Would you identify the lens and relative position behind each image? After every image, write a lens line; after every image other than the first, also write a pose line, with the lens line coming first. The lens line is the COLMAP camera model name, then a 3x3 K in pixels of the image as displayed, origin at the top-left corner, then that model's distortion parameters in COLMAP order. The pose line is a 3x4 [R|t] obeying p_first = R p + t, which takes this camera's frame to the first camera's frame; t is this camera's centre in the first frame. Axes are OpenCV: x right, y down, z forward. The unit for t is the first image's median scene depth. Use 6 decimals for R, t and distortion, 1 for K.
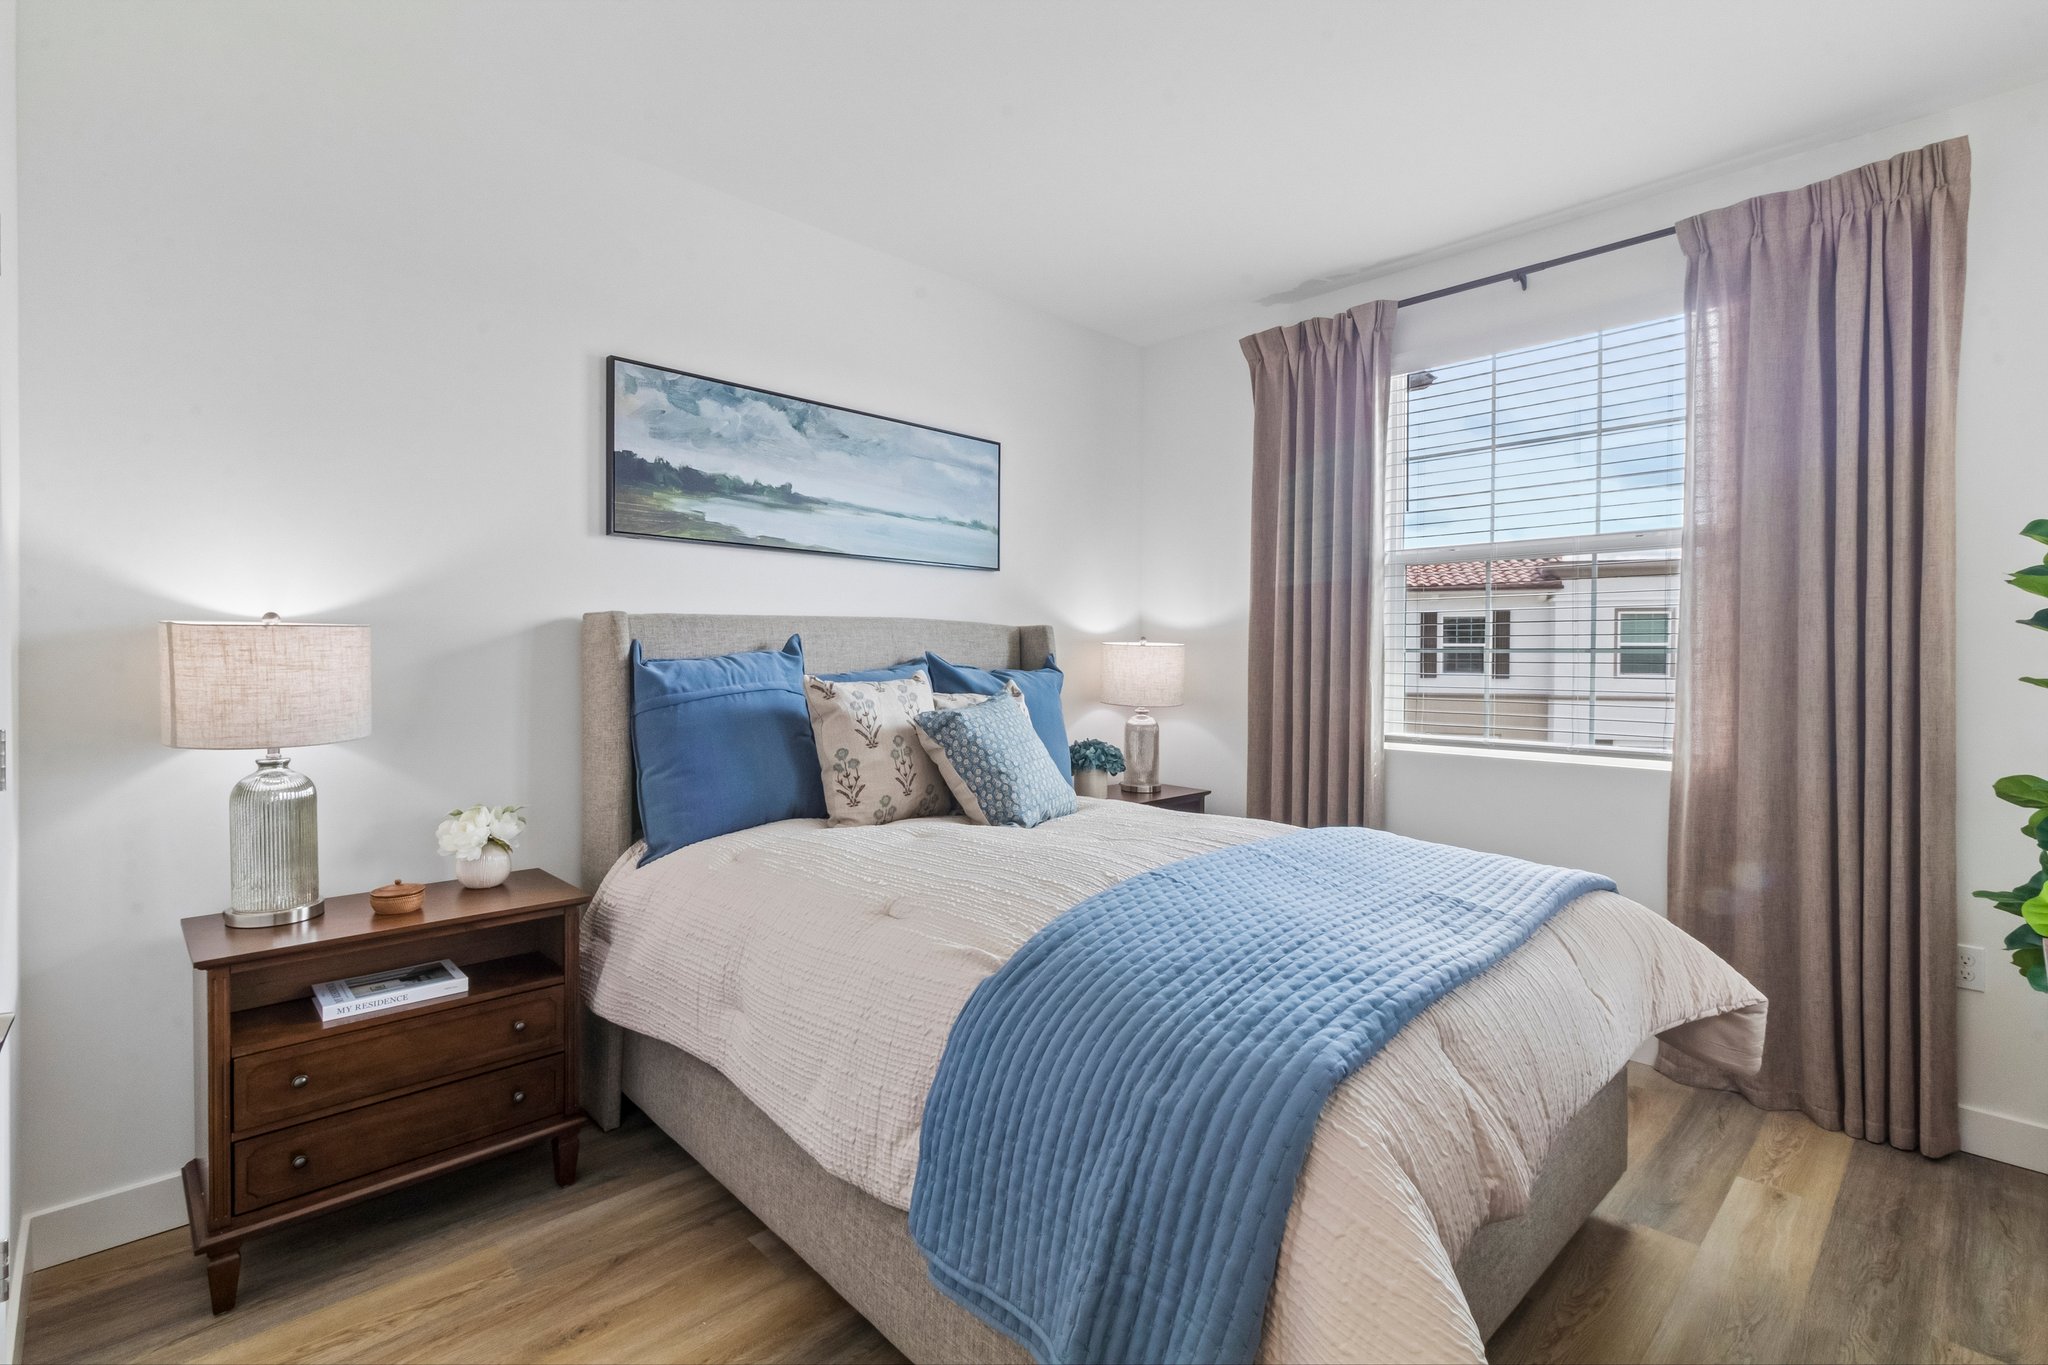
lens RADIAL K [[937.6, 0, 984.4], [0, 937.6, 675.6], [0, 0, 1]] dist [0.005210, -0.002037]
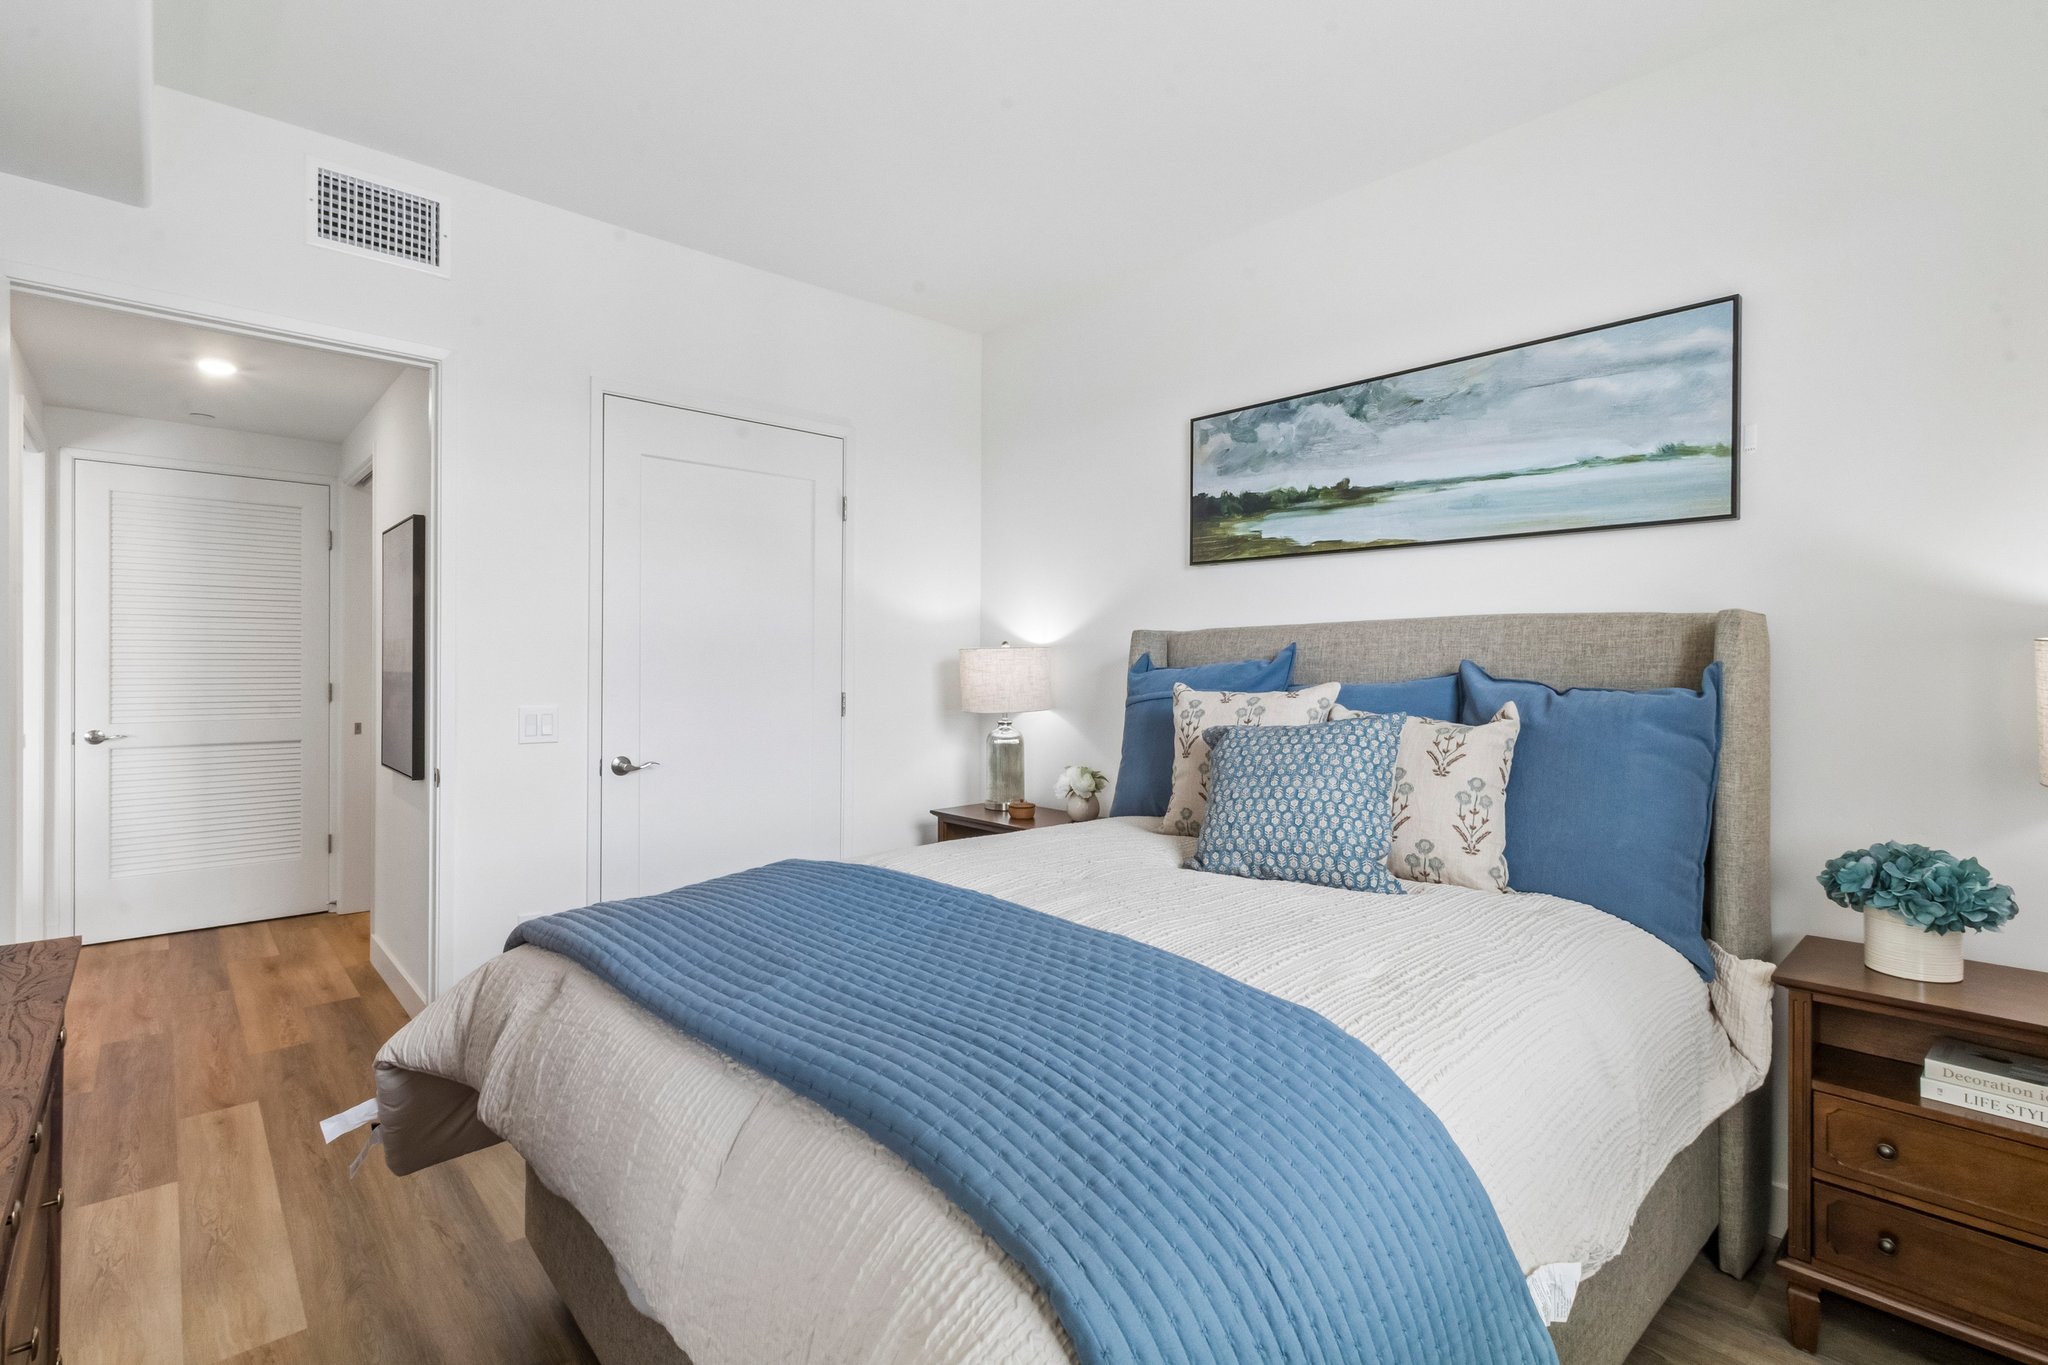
lens RADIAL K [[937.6, 0, 1005.8], [0, 937.6, 674.4], [0, 0, 1]] dist [0.005210, -0.002037]
pose [[-0.009359, 0.004425, -0.999946, 0.728808], [-0.029110, 0.999565, 0.004696, -0.007625], [0.999532, 0.029152, -0.009226, 0.690745]]
